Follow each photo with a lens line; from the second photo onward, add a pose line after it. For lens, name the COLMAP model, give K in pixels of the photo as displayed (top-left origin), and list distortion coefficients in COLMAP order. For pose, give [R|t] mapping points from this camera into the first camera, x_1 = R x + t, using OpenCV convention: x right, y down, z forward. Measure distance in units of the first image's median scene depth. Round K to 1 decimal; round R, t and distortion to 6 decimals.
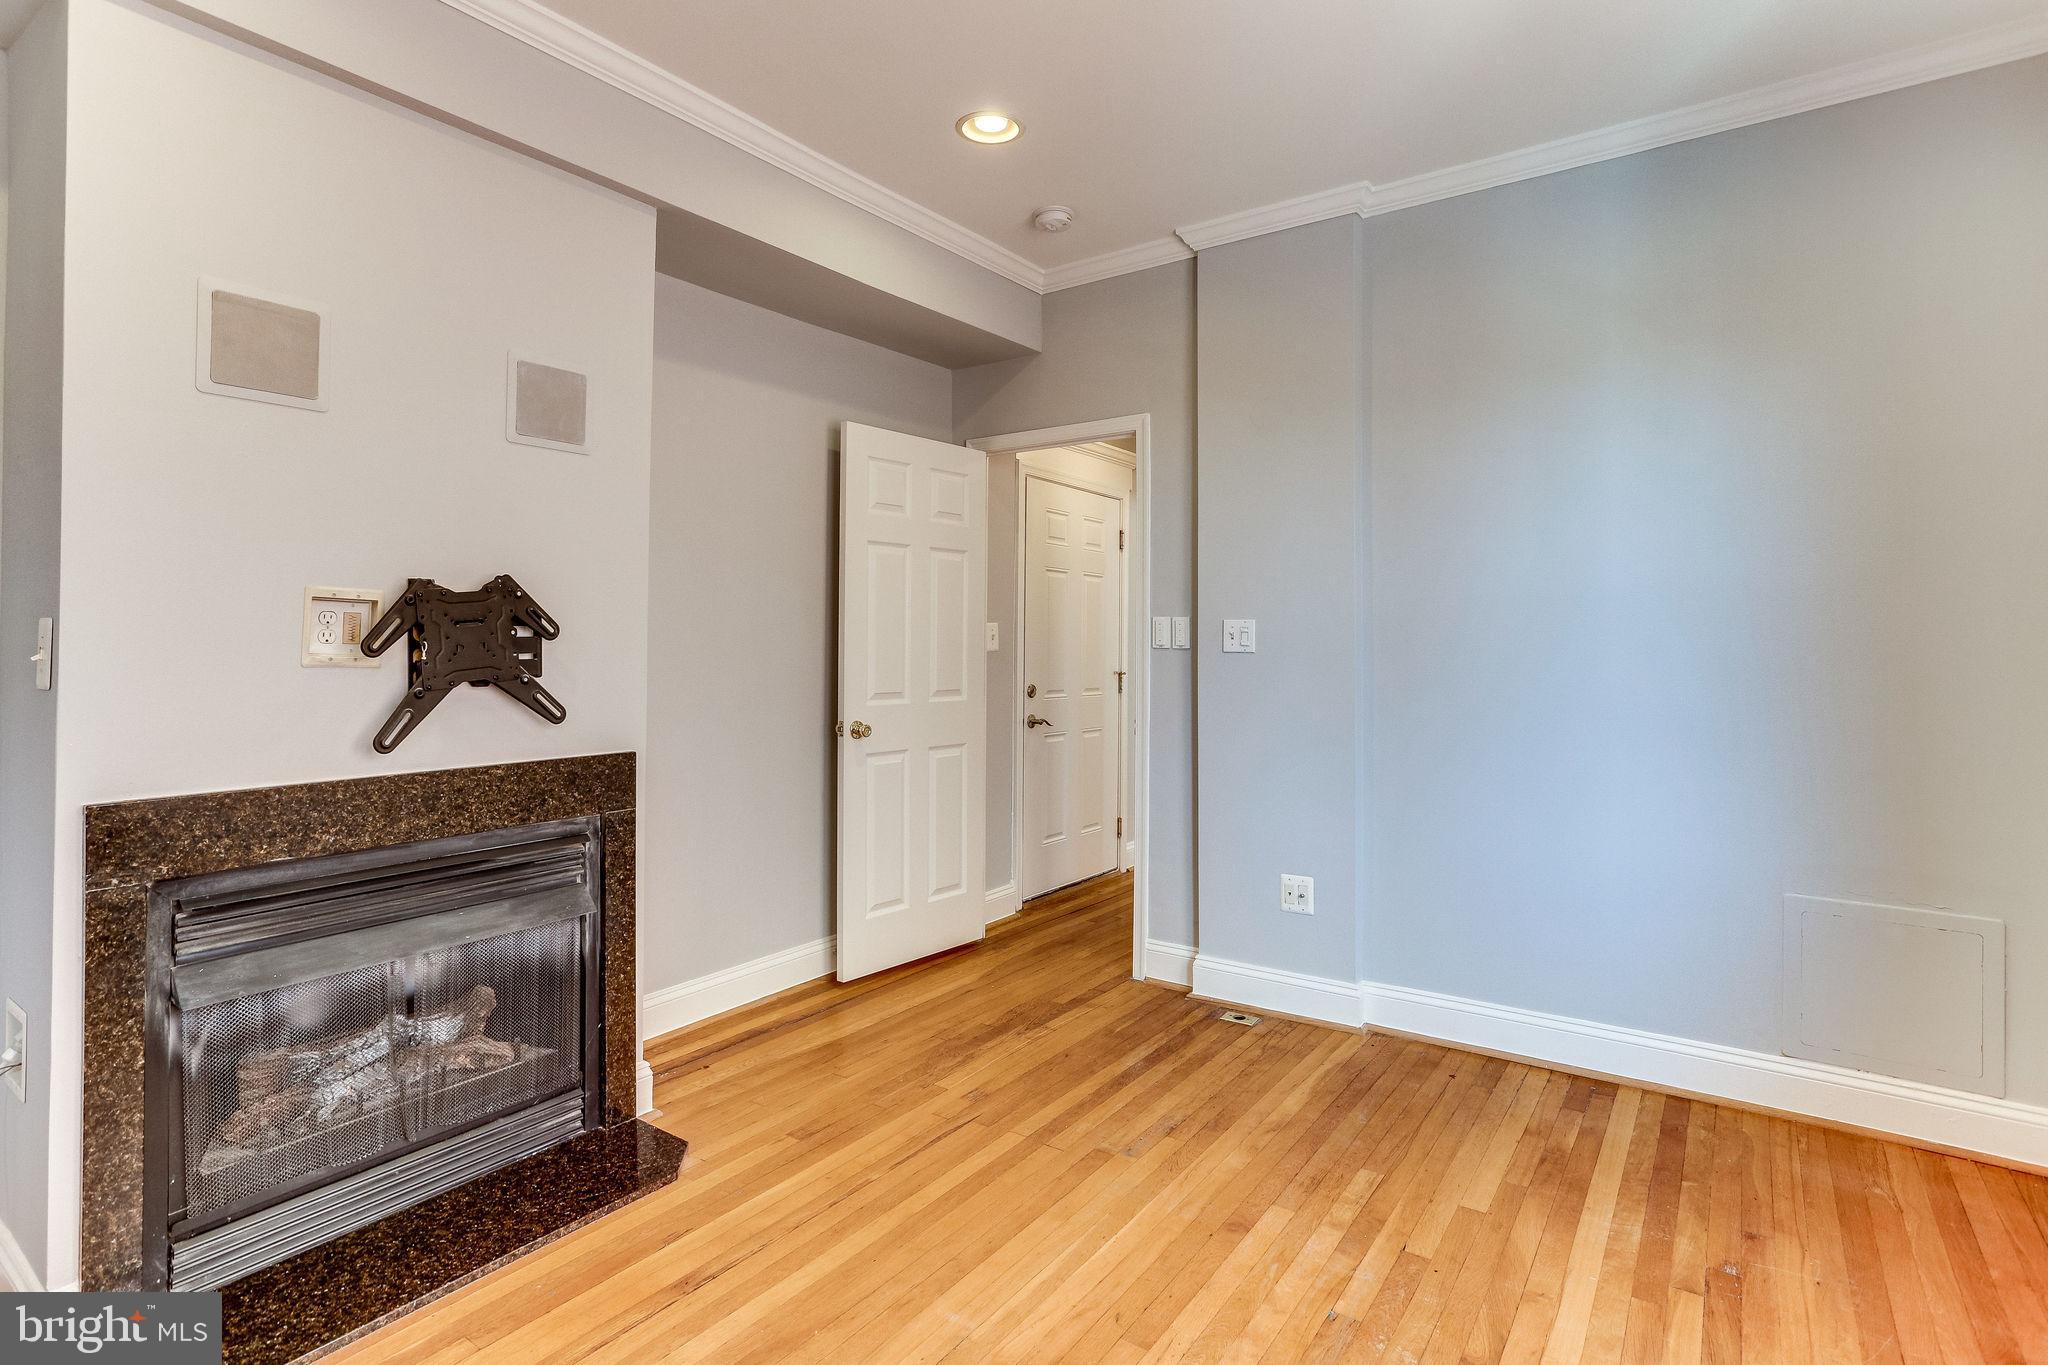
lens RADIAL K [[1014.3, 0, 1036.8], [0, 1014.3, 624.3], [0, 0, 1]] dist [-0.032028, 0.018196]
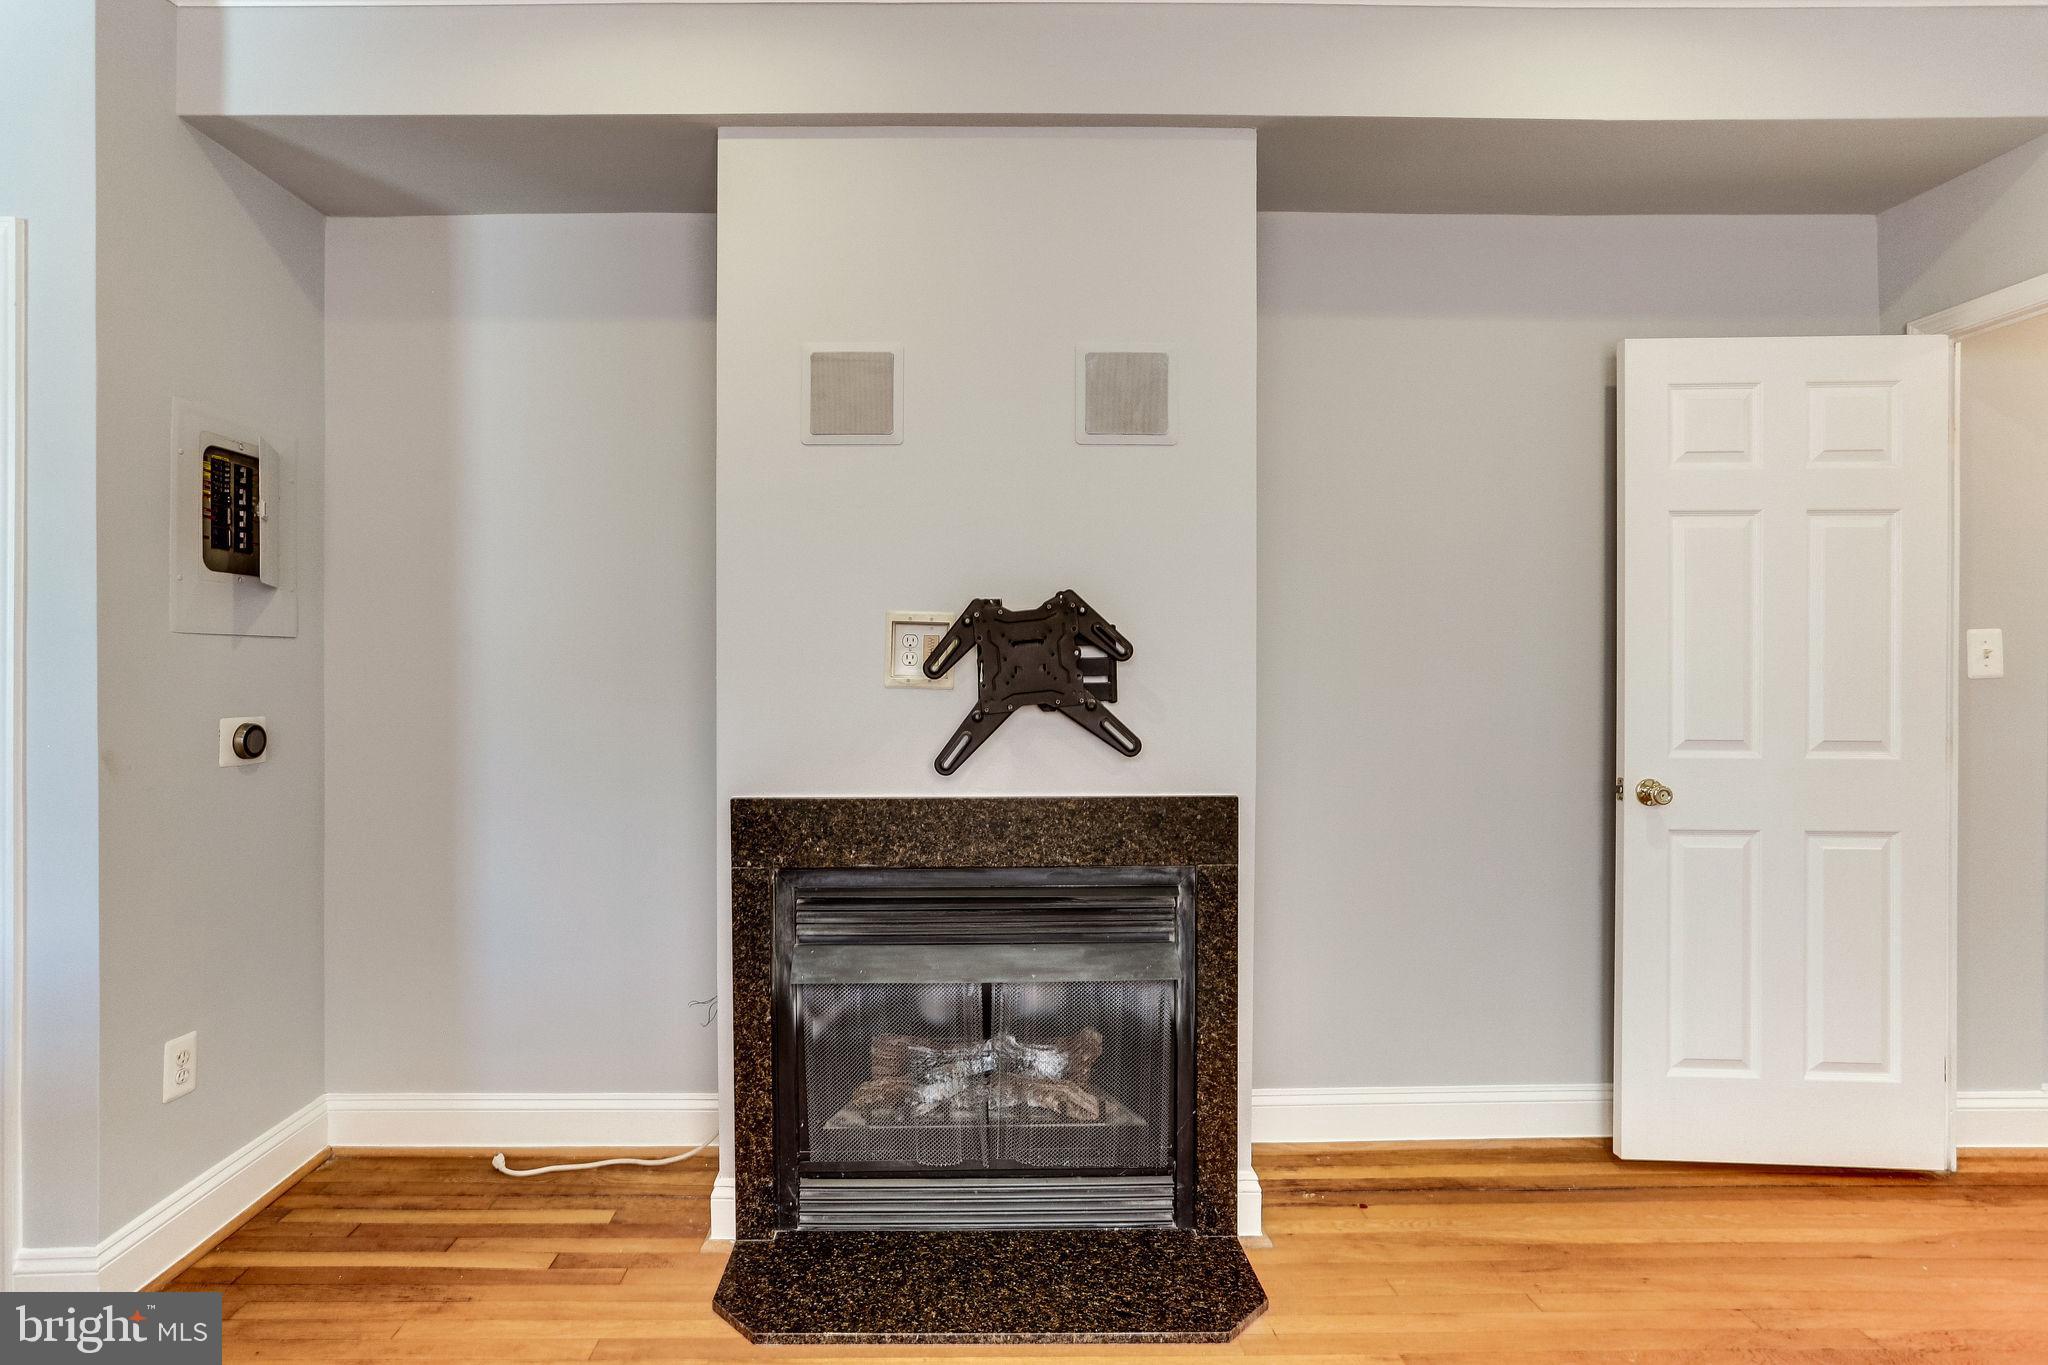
lens RADIAL K [[1014.3, 0, 985.3], [0, 1014.3, 668.9], [0, 0, 1]] dist [-0.032028, 0.018196]
pose [[0.577641, -0.002923, -0.816286, 0.160987], [0.016494, 0.999831, 0.008092, 0.012032], [0.816125, -0.018138, 0.577591, 0.360606]]
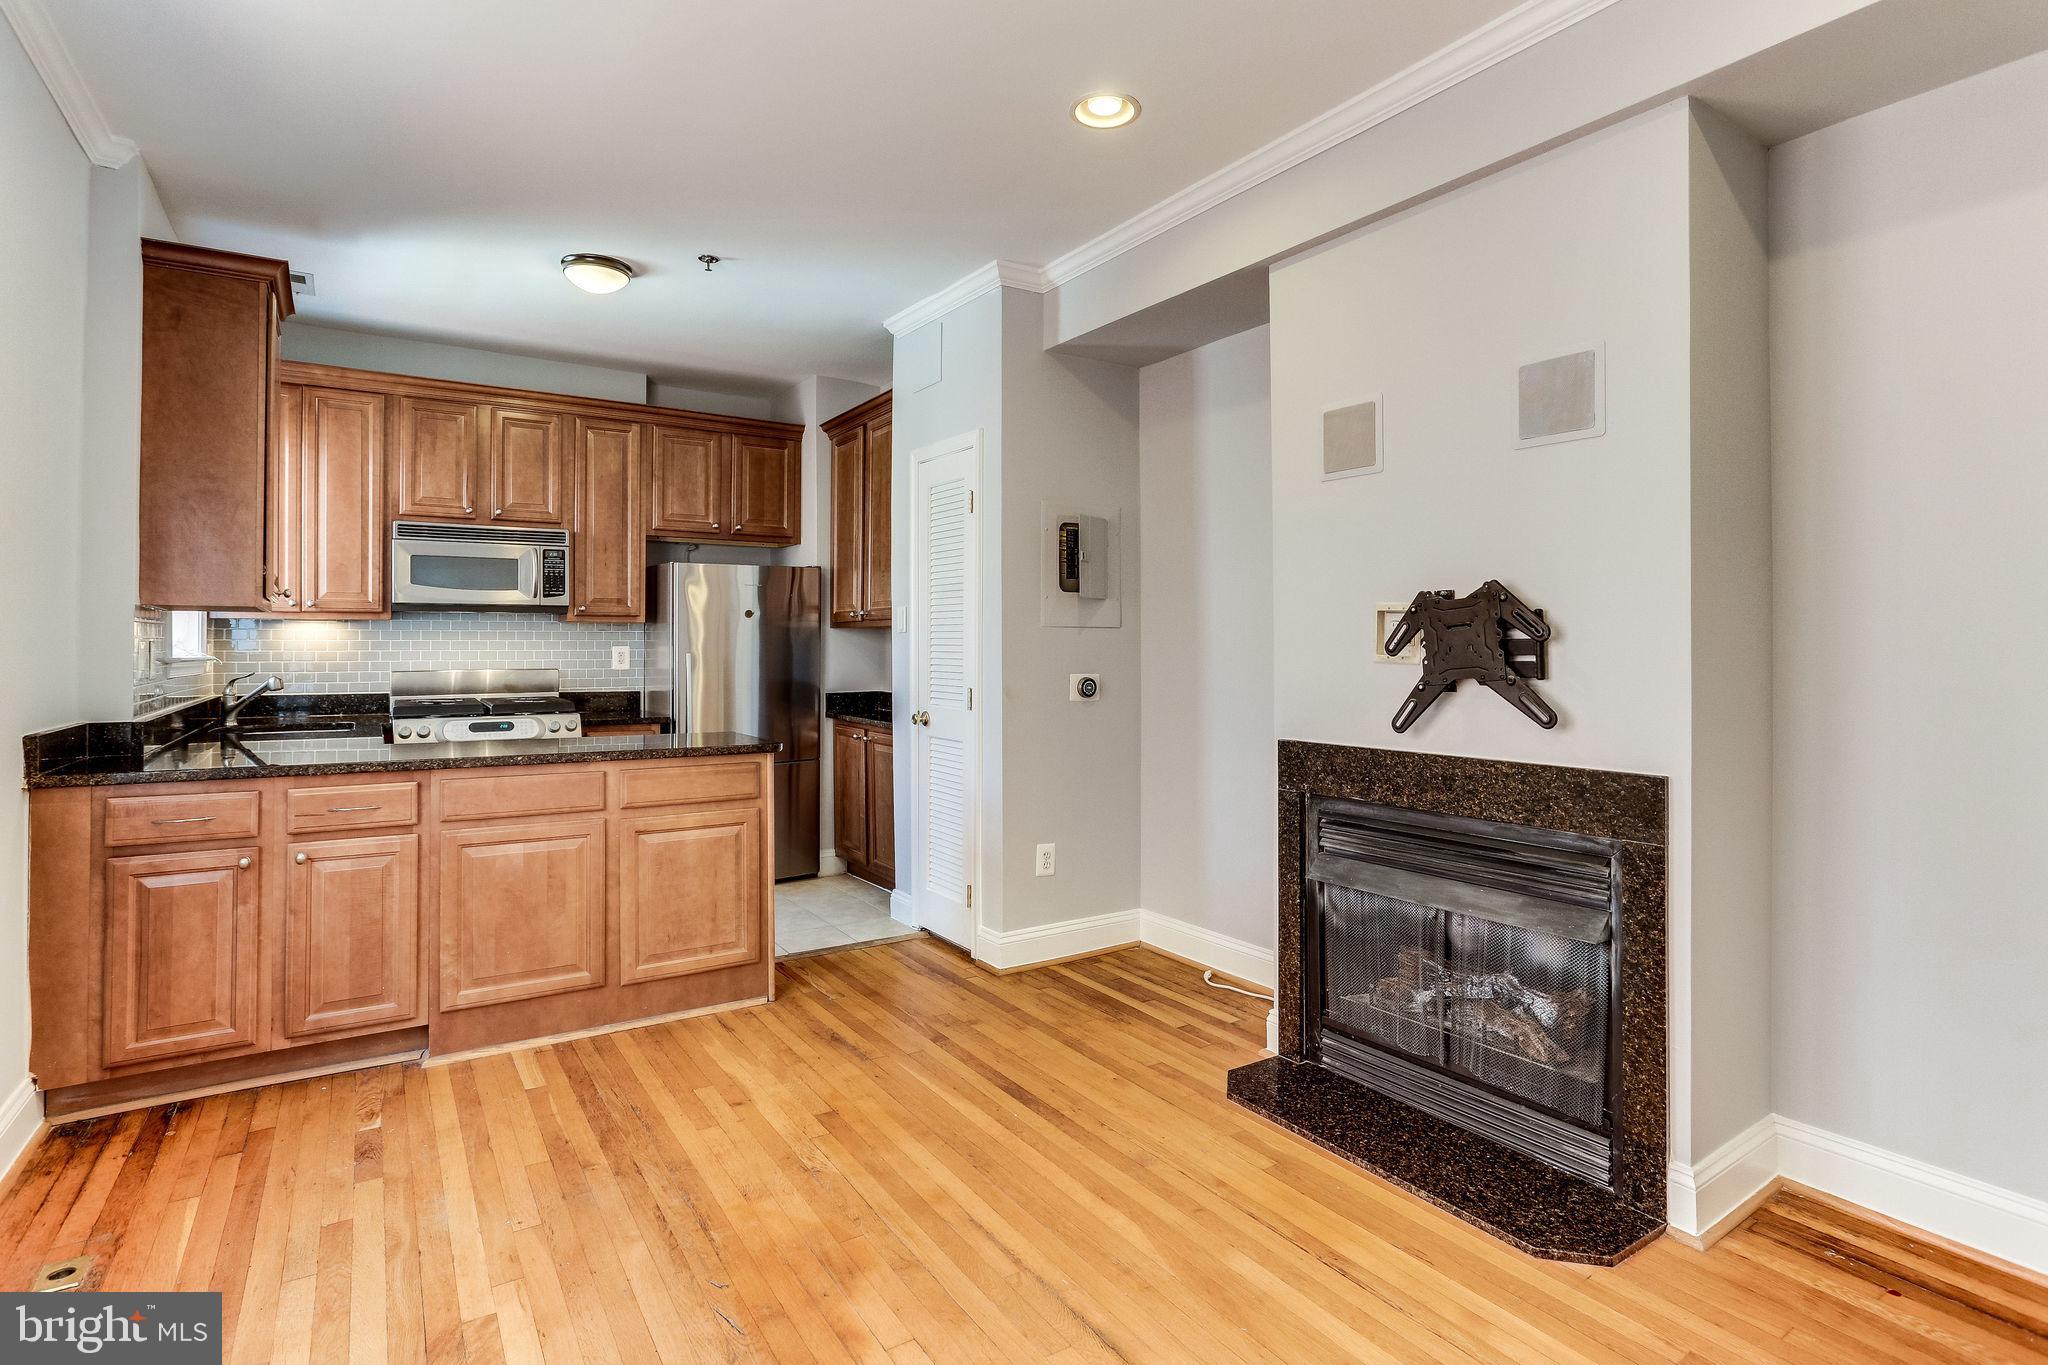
lens RADIAL K [[999.0, 0, 1012.5], [0, 999.0, 638.6], [0, 0, 1]] dist [-0.034659, 0.019181]
pose [[-0.367623, -0.007905, -0.929941, 0.553011], [0.014779, 0.999788, -0.014341, 0.017122], [0.929857, -0.019016, -0.367428, 0.813388]]
